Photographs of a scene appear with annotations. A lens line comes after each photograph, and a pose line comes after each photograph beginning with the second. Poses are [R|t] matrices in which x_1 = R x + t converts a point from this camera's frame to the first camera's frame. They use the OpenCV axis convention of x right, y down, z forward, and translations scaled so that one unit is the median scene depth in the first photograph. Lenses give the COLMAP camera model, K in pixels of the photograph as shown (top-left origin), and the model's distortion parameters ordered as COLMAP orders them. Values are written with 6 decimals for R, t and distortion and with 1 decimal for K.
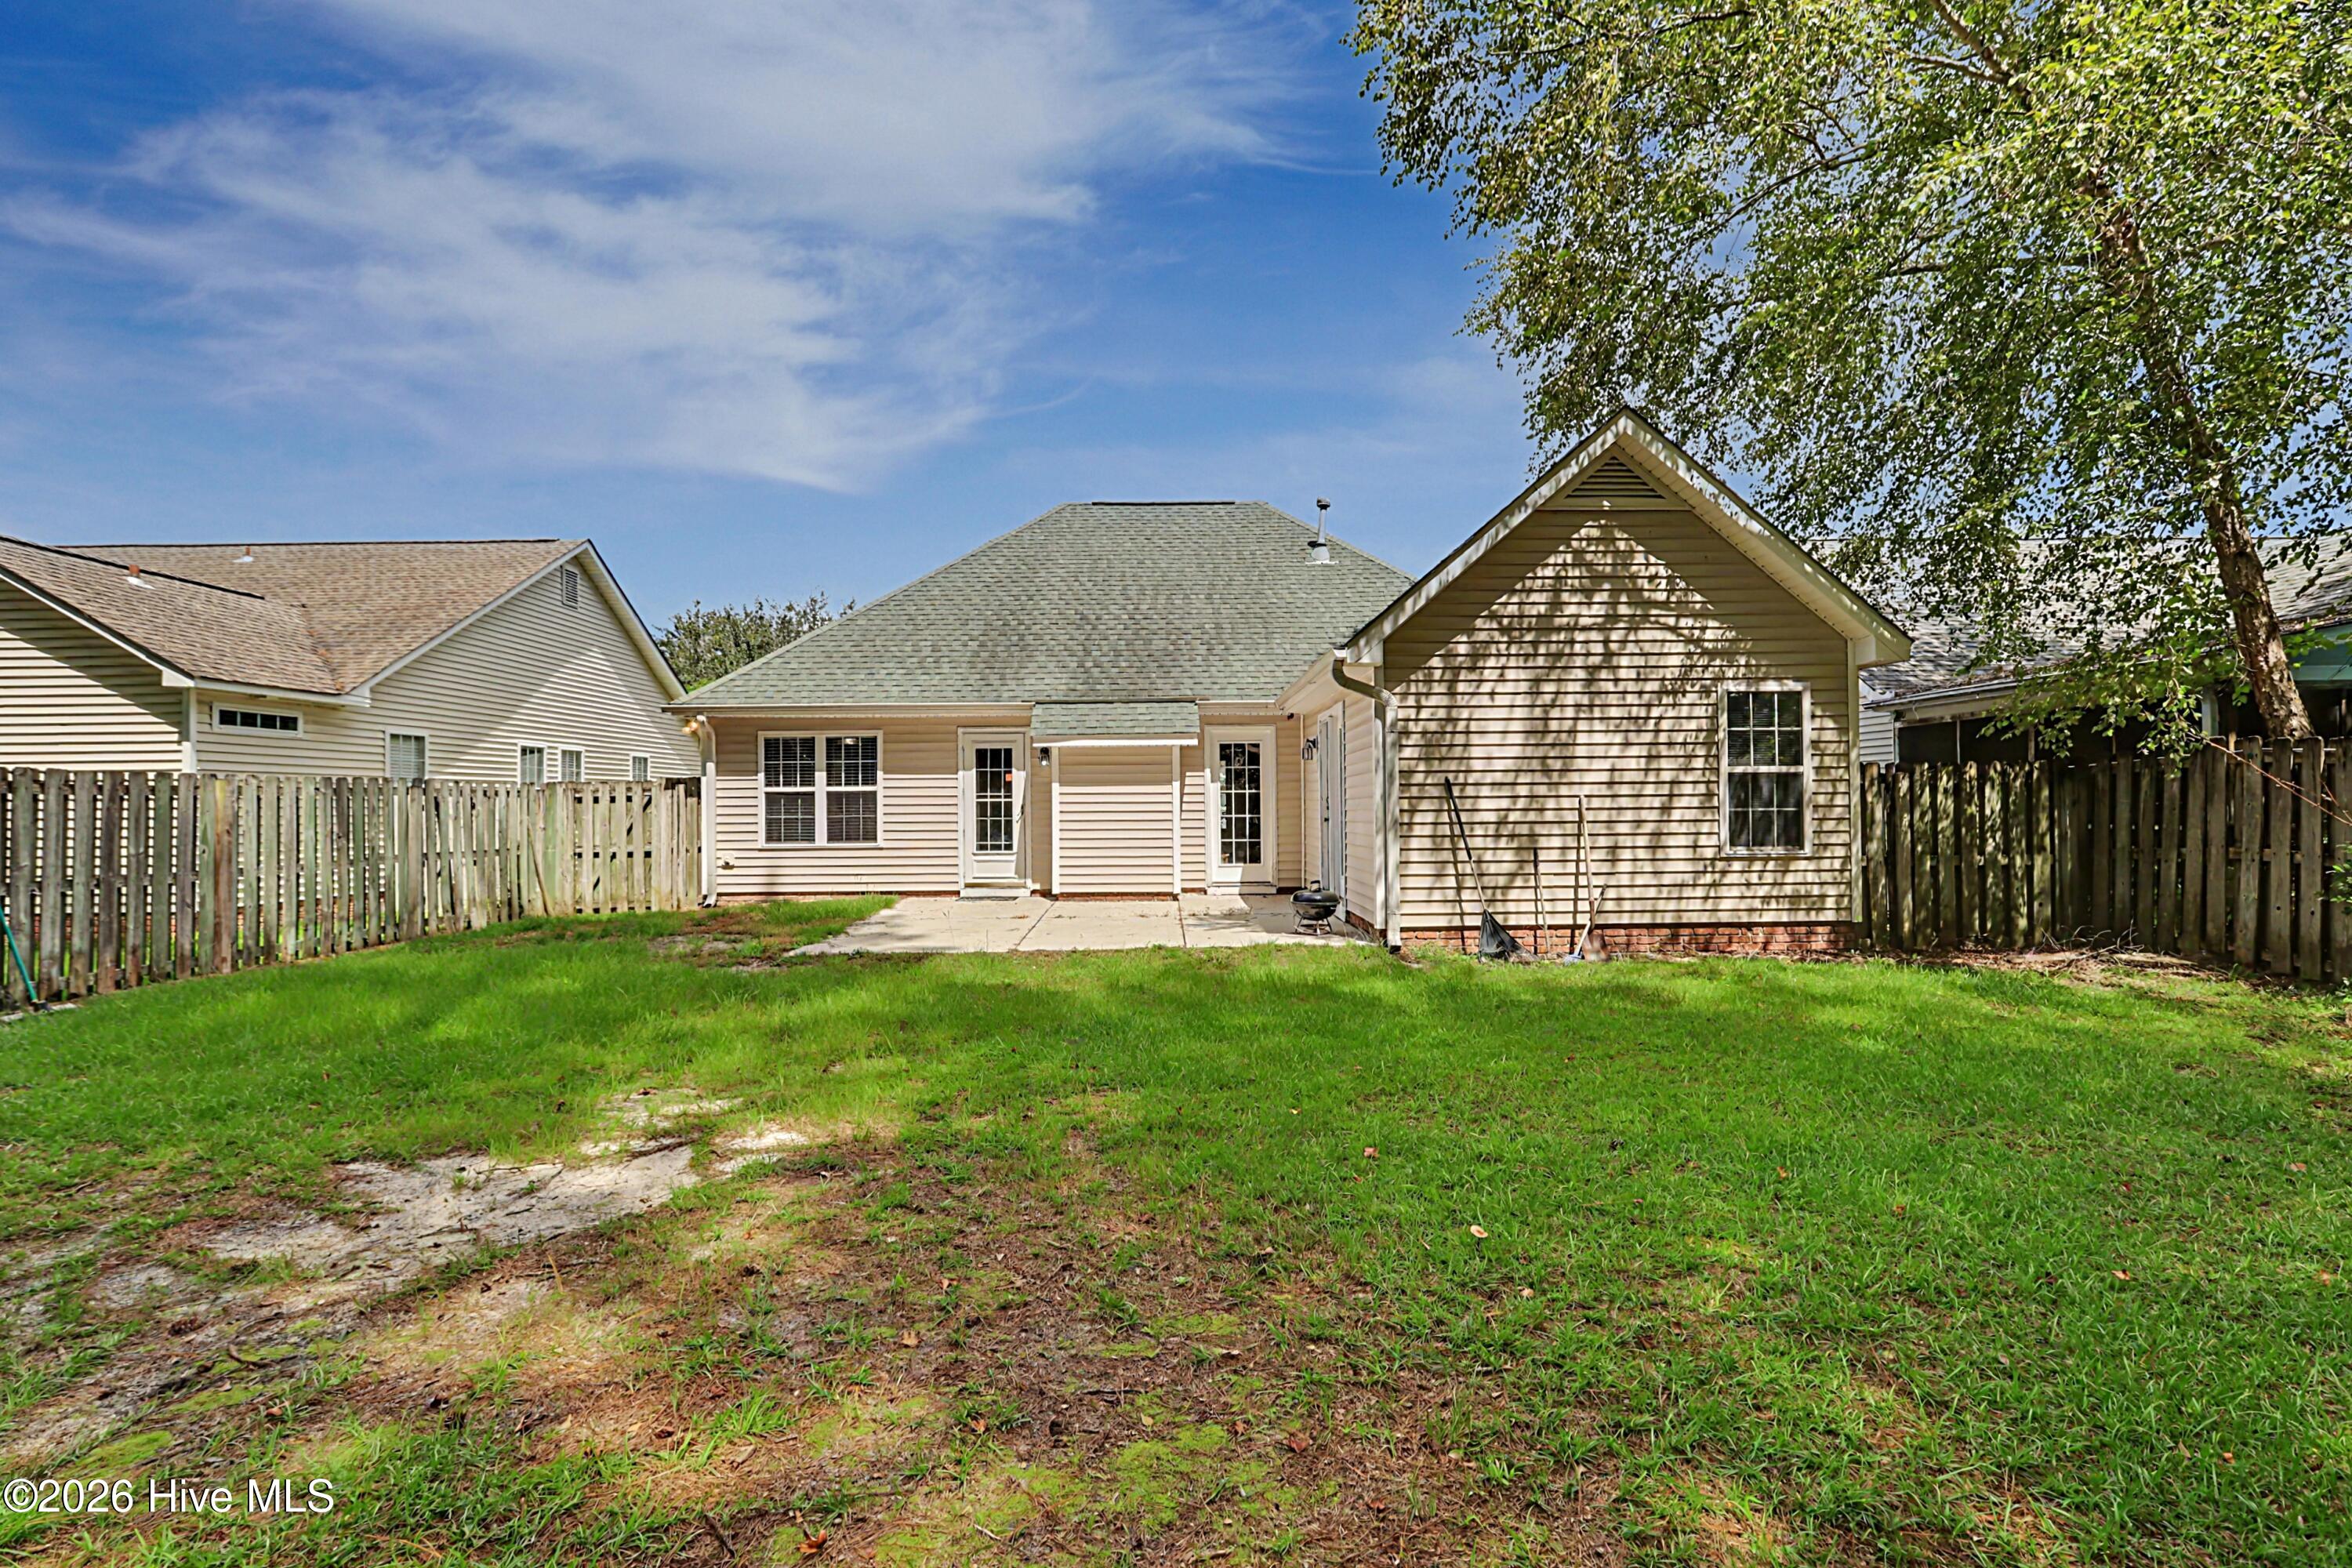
lens RADIAL K [[1120.1, 0, 1165.5], [0, 1120.1, 821.6], [0, 0, 1]] dist [-0.011712, 0.006793]
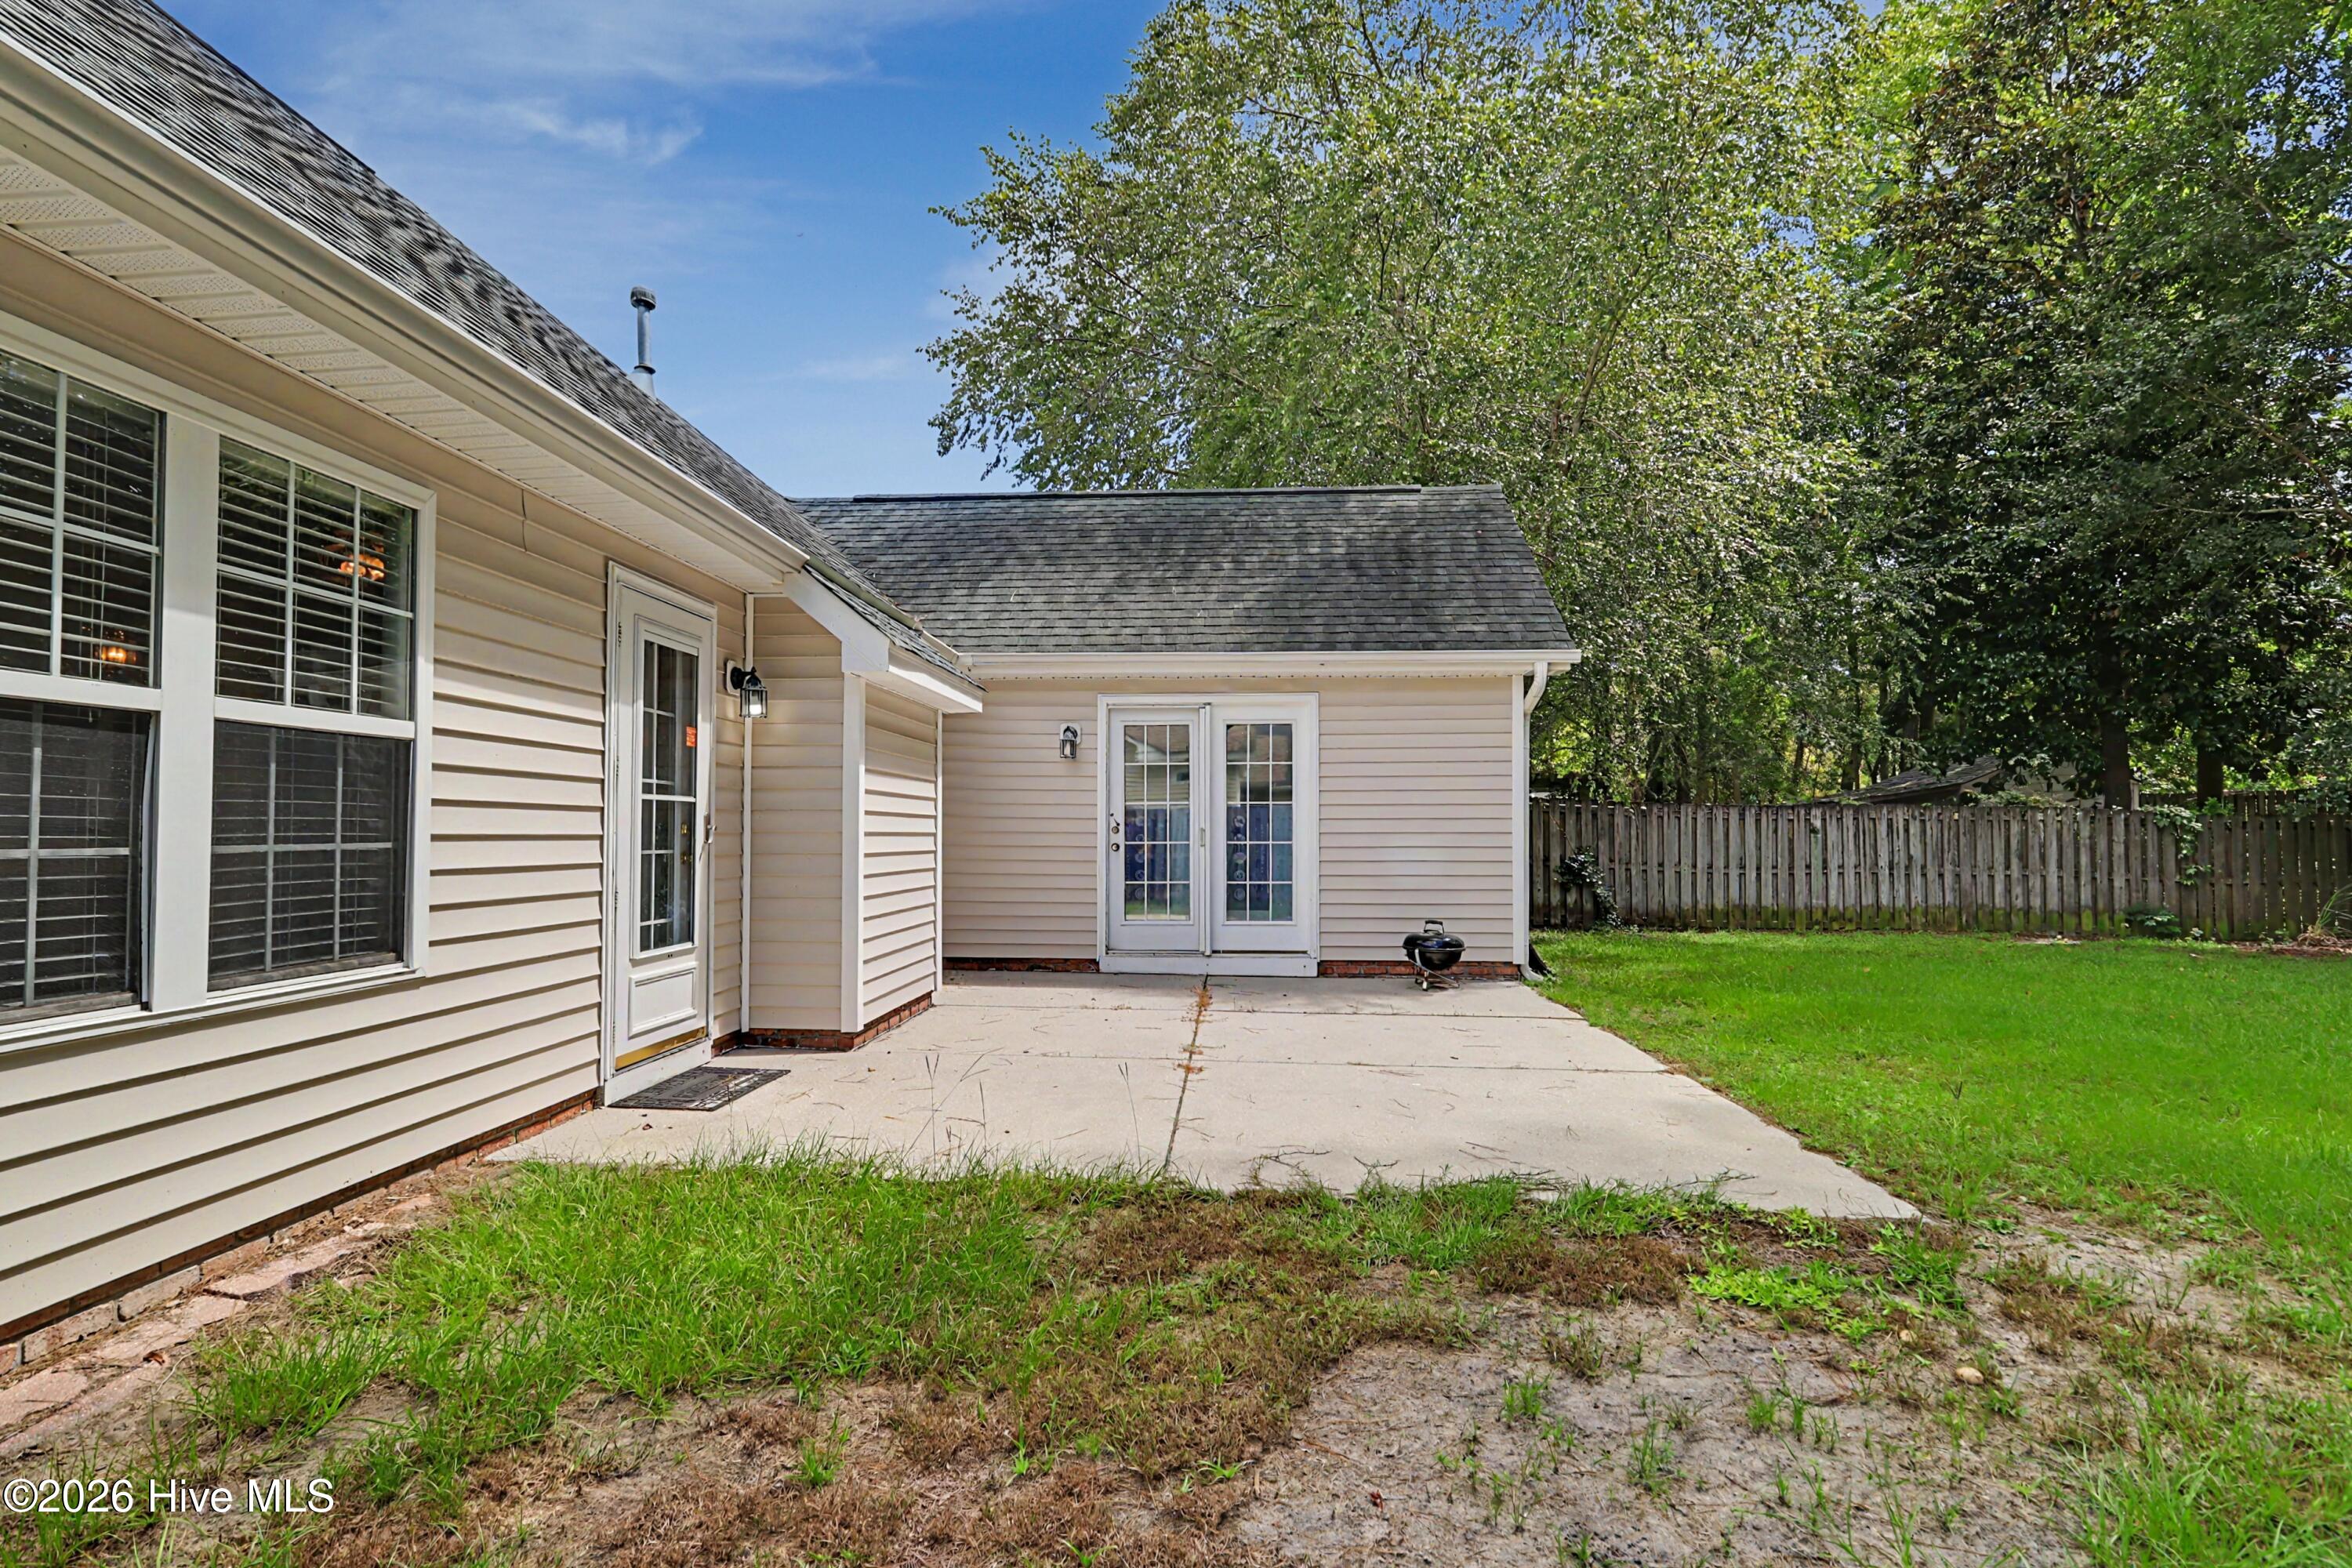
lens RADIAL K [[1116.2, 0, 1189.6], [0, 1116.2, 808.6], [0, 0, 1]] dist [-0.002415, 0.001151]
pose [[0.037848, 0.027728, 0.998899, -0.486750], [0.009489, 0.999560, -0.028106, -0.004973], [-0.999238, 0.010542, 0.037569, 0.827993]]
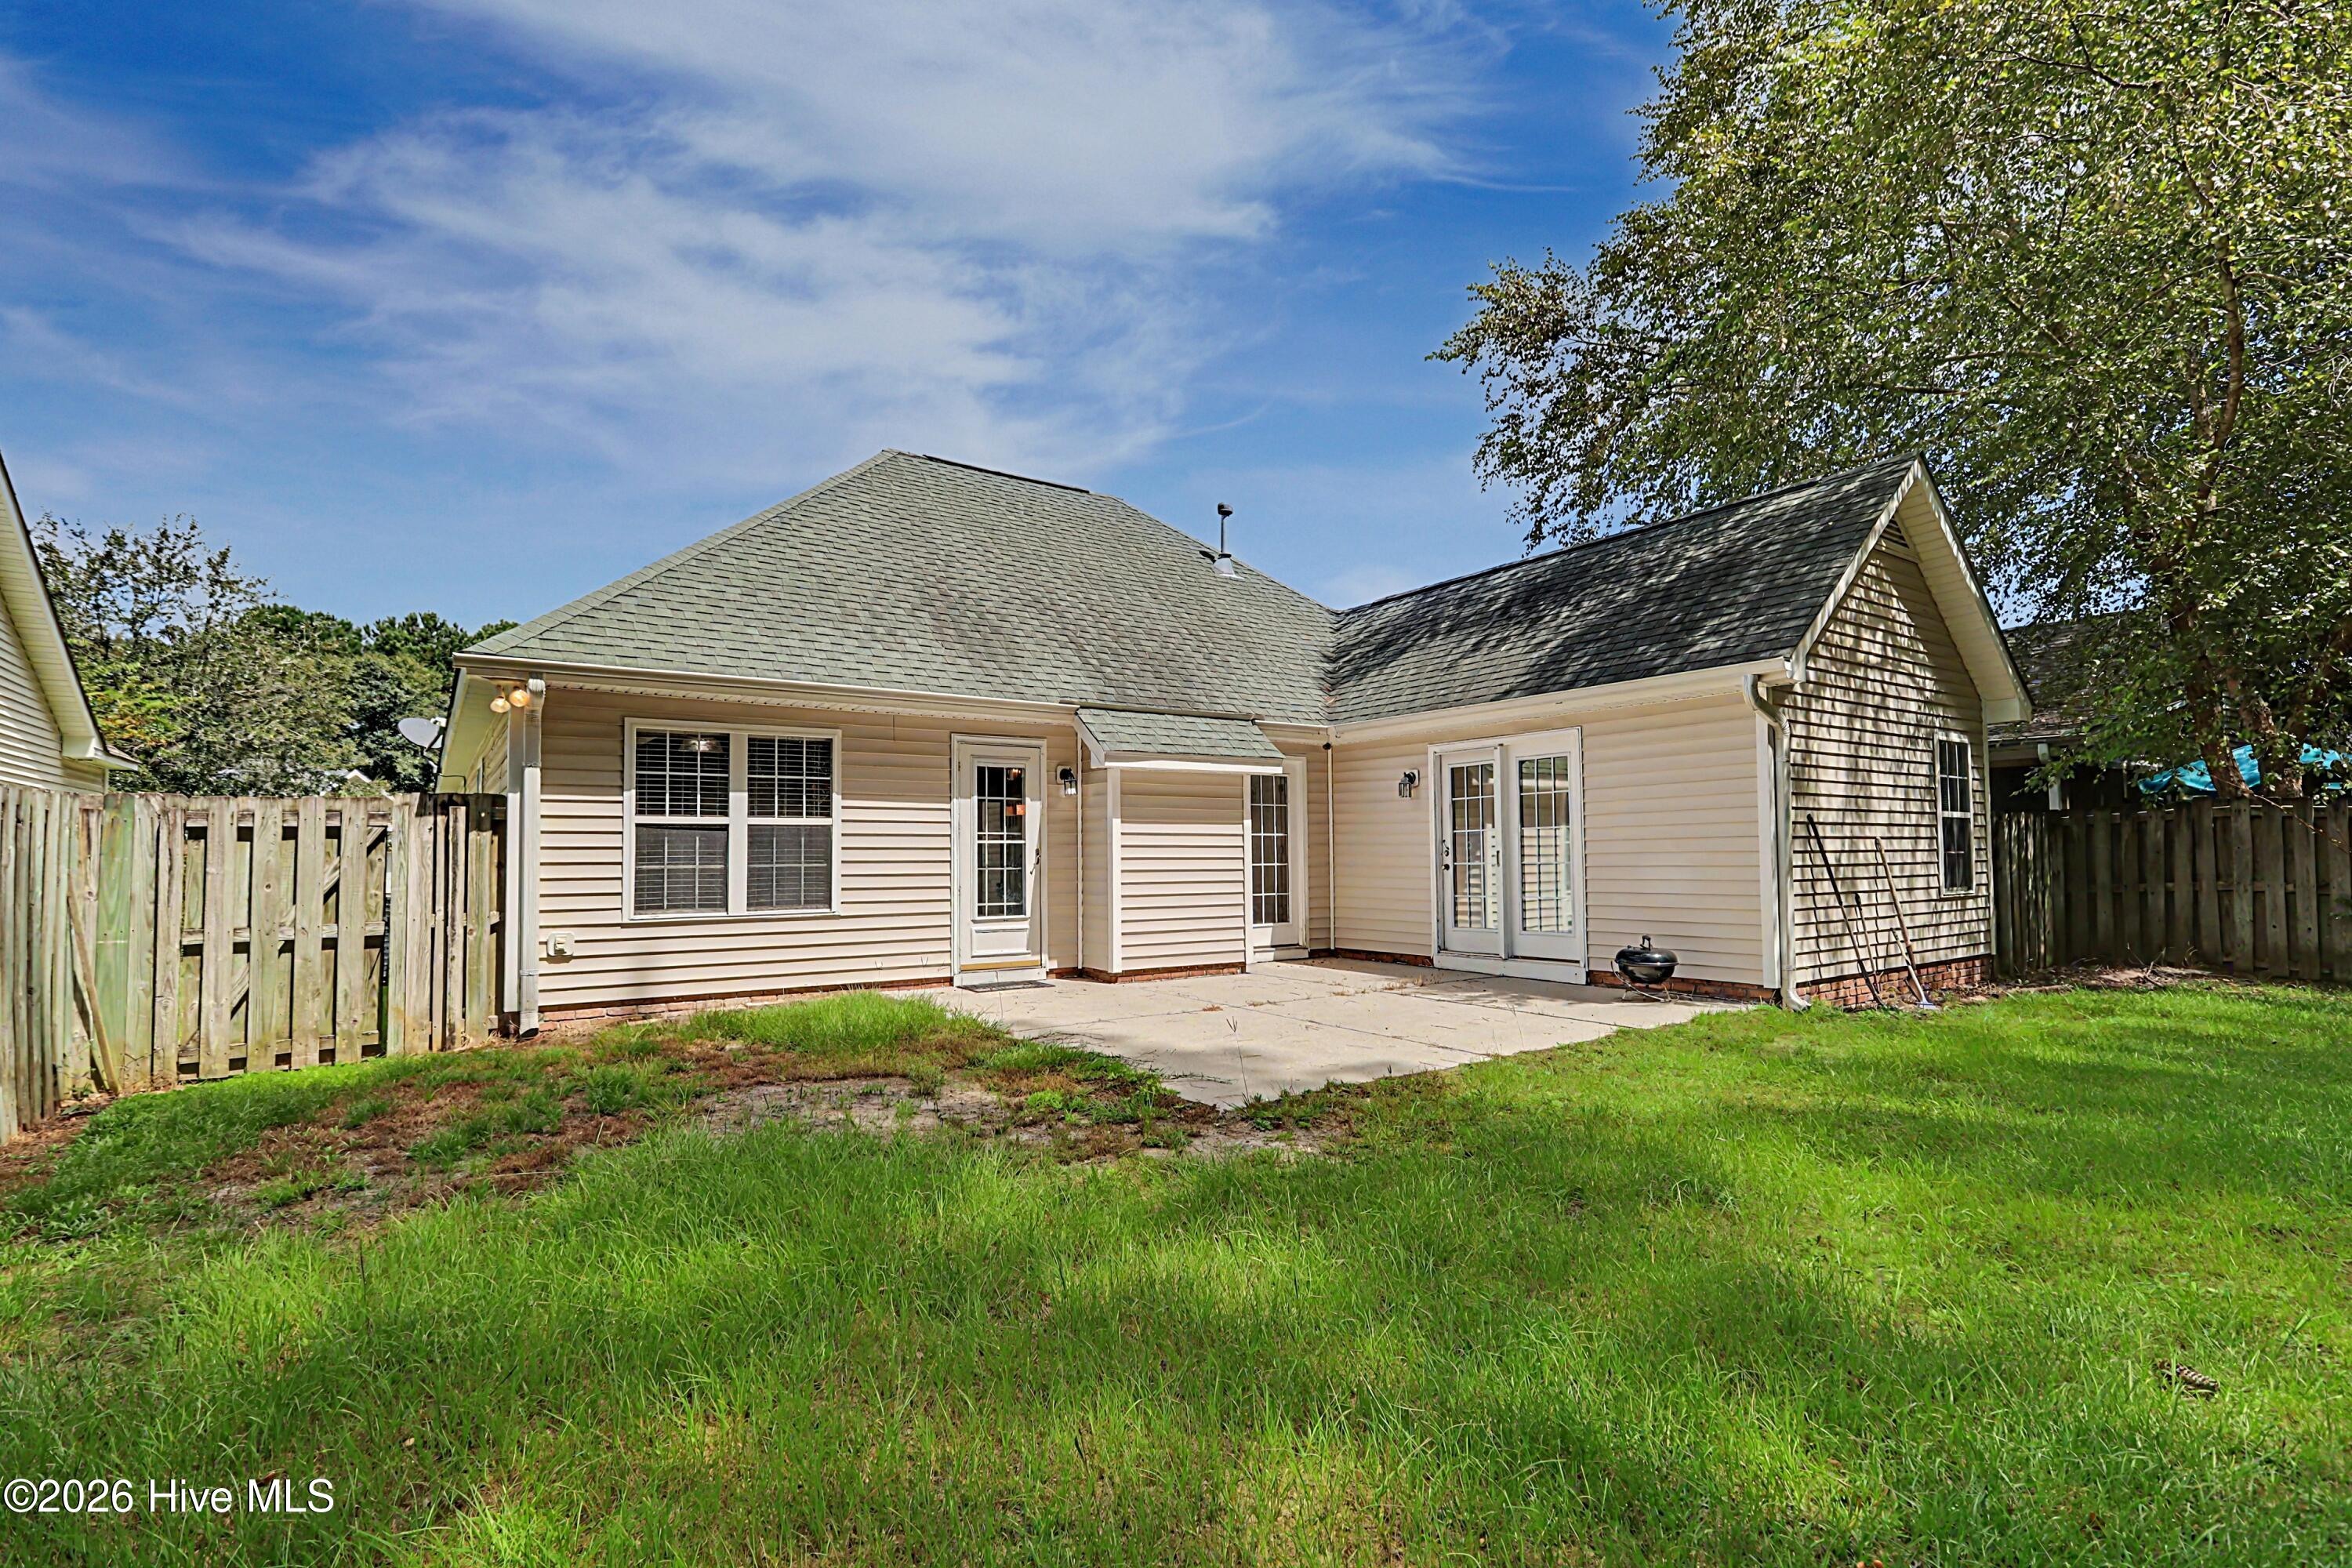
lens RADIAL K [[1120.1, 0, 1165.5], [0, 1120.1, 821.6], [0, 0, 1]] dist [-0.011712, 0.006793]
pose [[0.820689, 0.019755, 0.571033, -0.463595], [0.009899, 0.998761, -0.048780, 0.002933], [-0.571289, 0.045686, 0.819476, 0.376570]]
